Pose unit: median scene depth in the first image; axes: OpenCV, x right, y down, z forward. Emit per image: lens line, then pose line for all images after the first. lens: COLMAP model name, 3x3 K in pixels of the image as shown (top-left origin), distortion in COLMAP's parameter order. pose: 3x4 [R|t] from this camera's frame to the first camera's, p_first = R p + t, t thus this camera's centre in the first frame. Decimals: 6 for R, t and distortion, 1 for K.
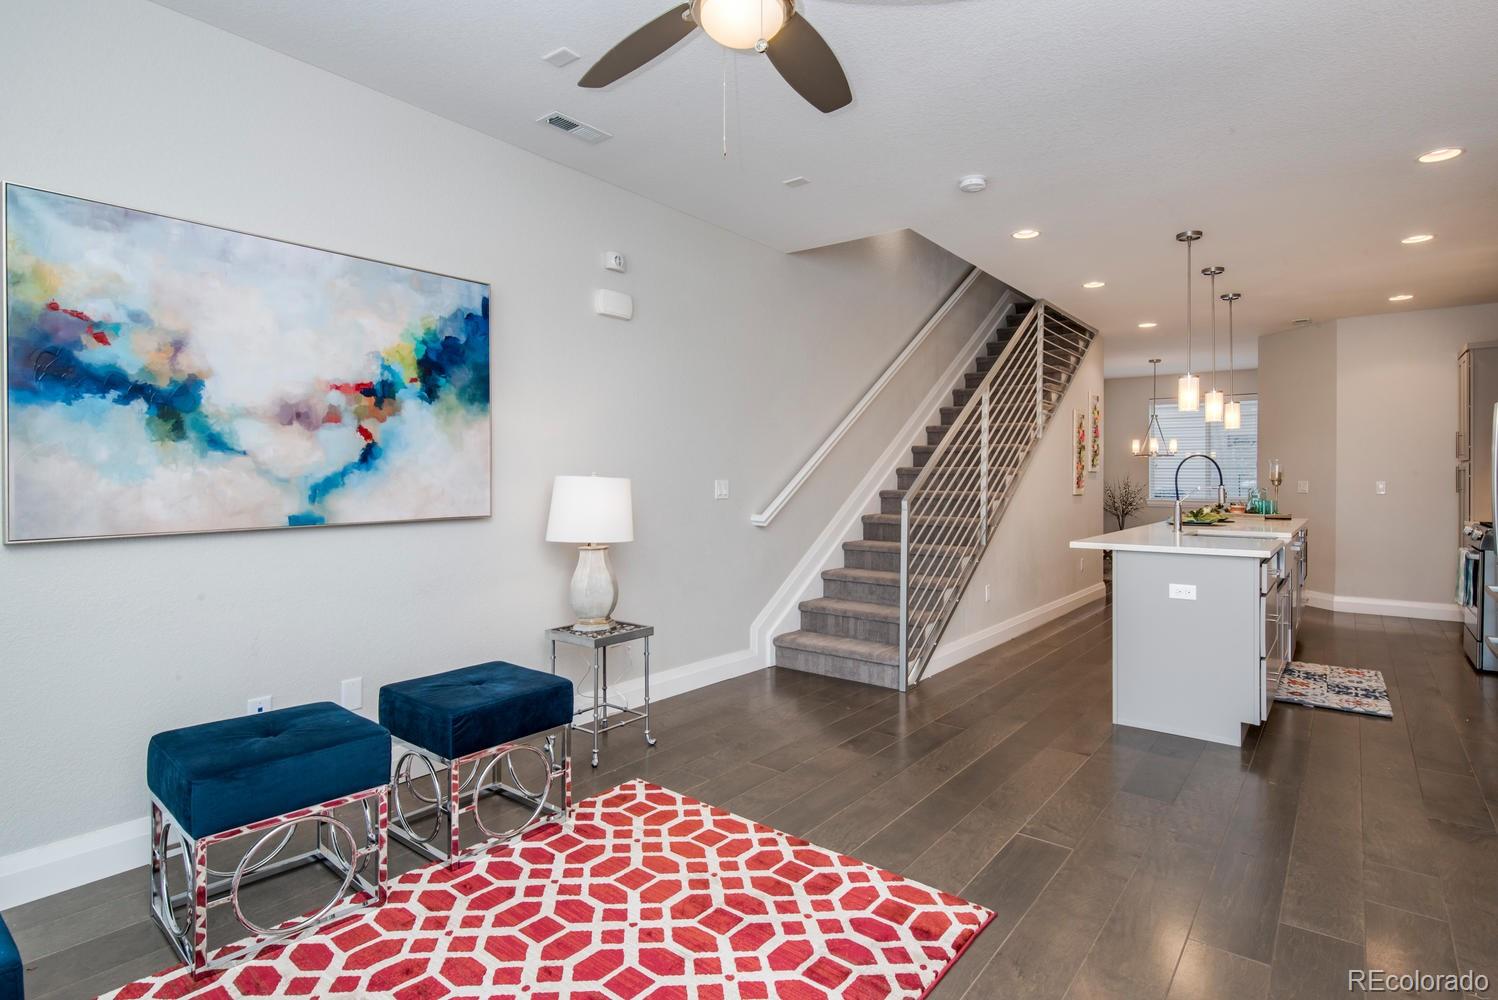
lens RADIAL K [[774.3, 0, 726.3], [0, 774.3, 477.0], [0, 0, 1]] dist [-0.000674, 0.001847]
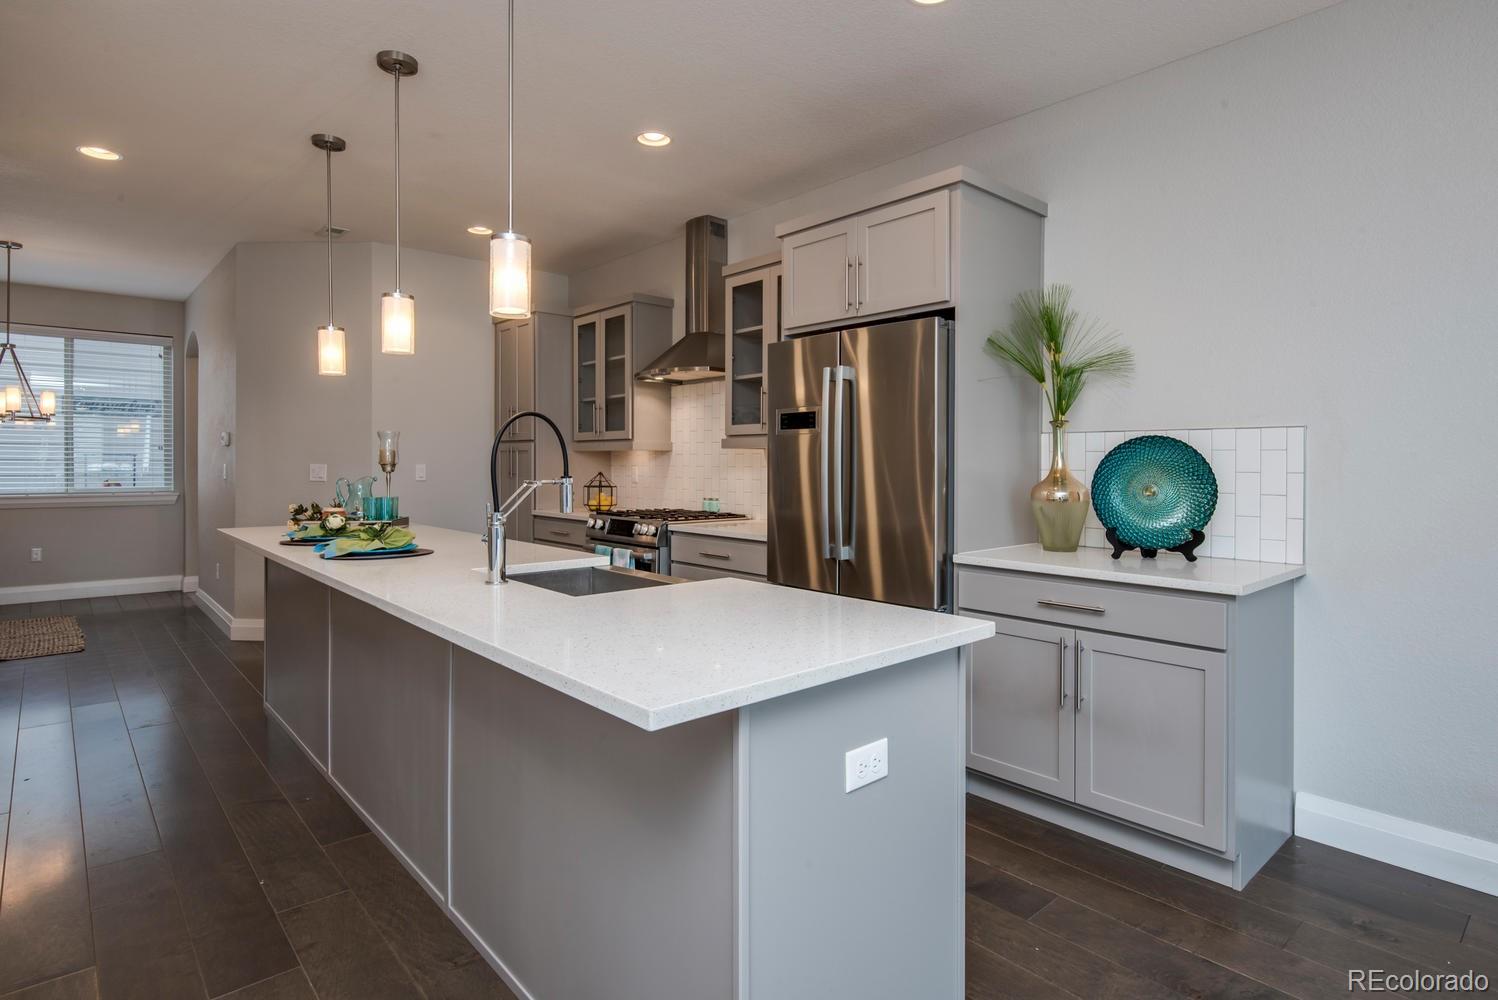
lens RADIAL K [[774.3, 0, 755.1], [0, 774.3, 471.9], [0, 0, 1]] dist [-0.000674, 0.001847]
pose [[0.140043, -0.014221, 0.990043, 0.128600], [-0.004514, 0.999877, 0.015001, -0.000233], [-0.990135, -0.006570, 0.139961, 0.616958]]
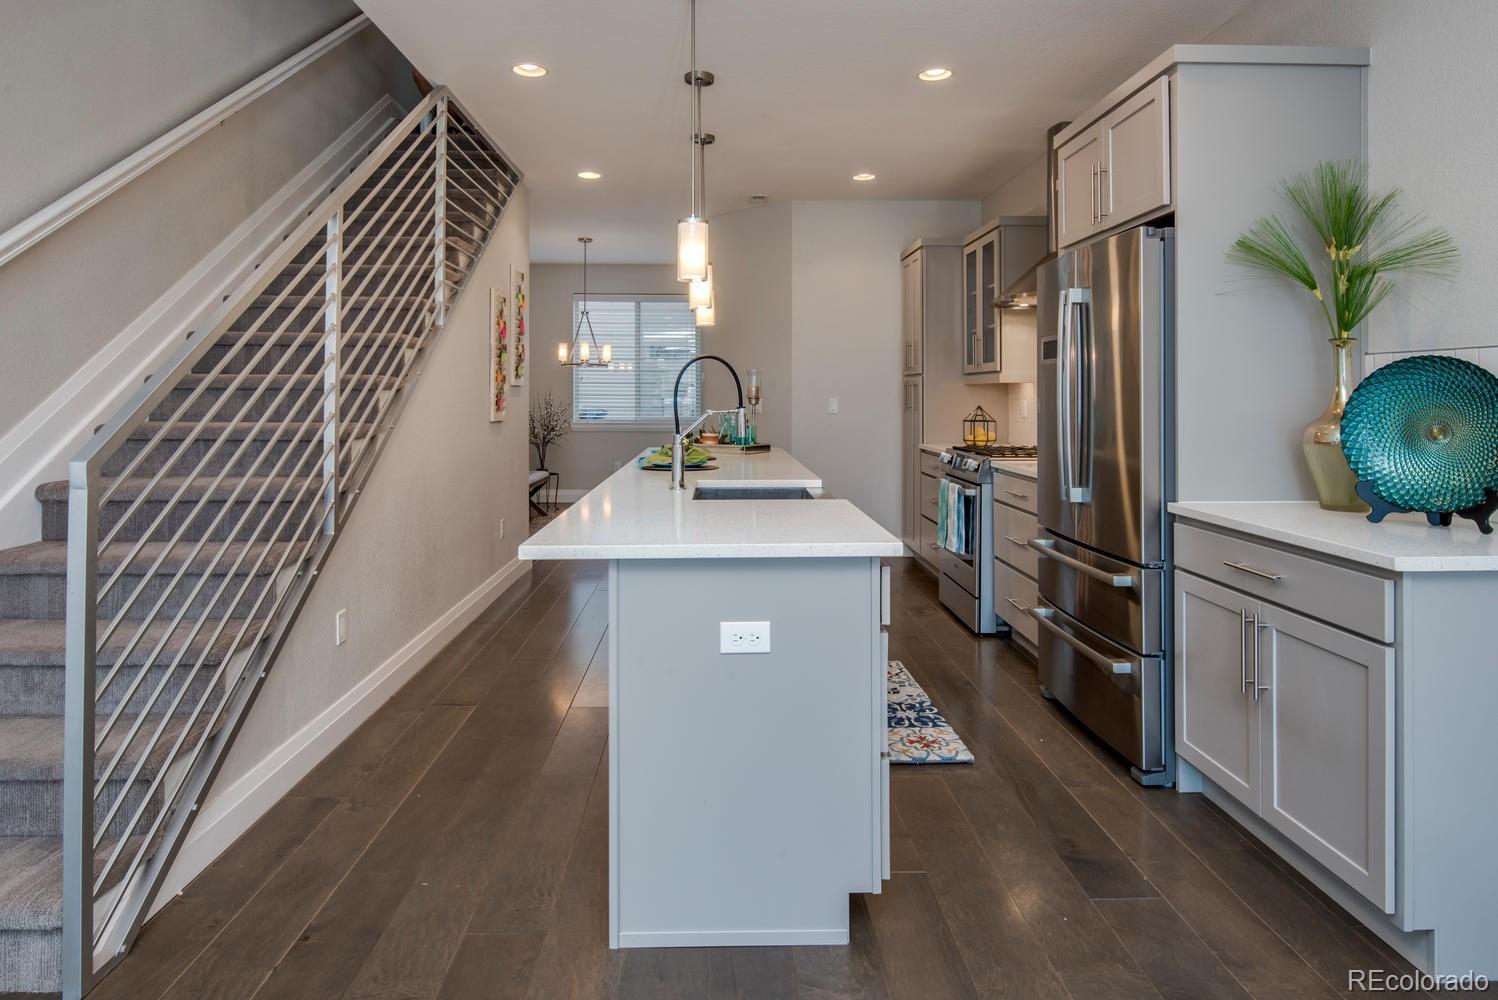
lens RADIAL K [[900.2, 0, 745.7], [0, 900.2, 390.1], [0, 0, 1]] dist [-0.001086, -0.003330]
pose [[0.751659, 0.001451, 0.659550, 0.140125], [0.000979, 0.999994, -0.003316, -0.000318], [-0.659551, 0.003138, 0.751653, 0.362289]]
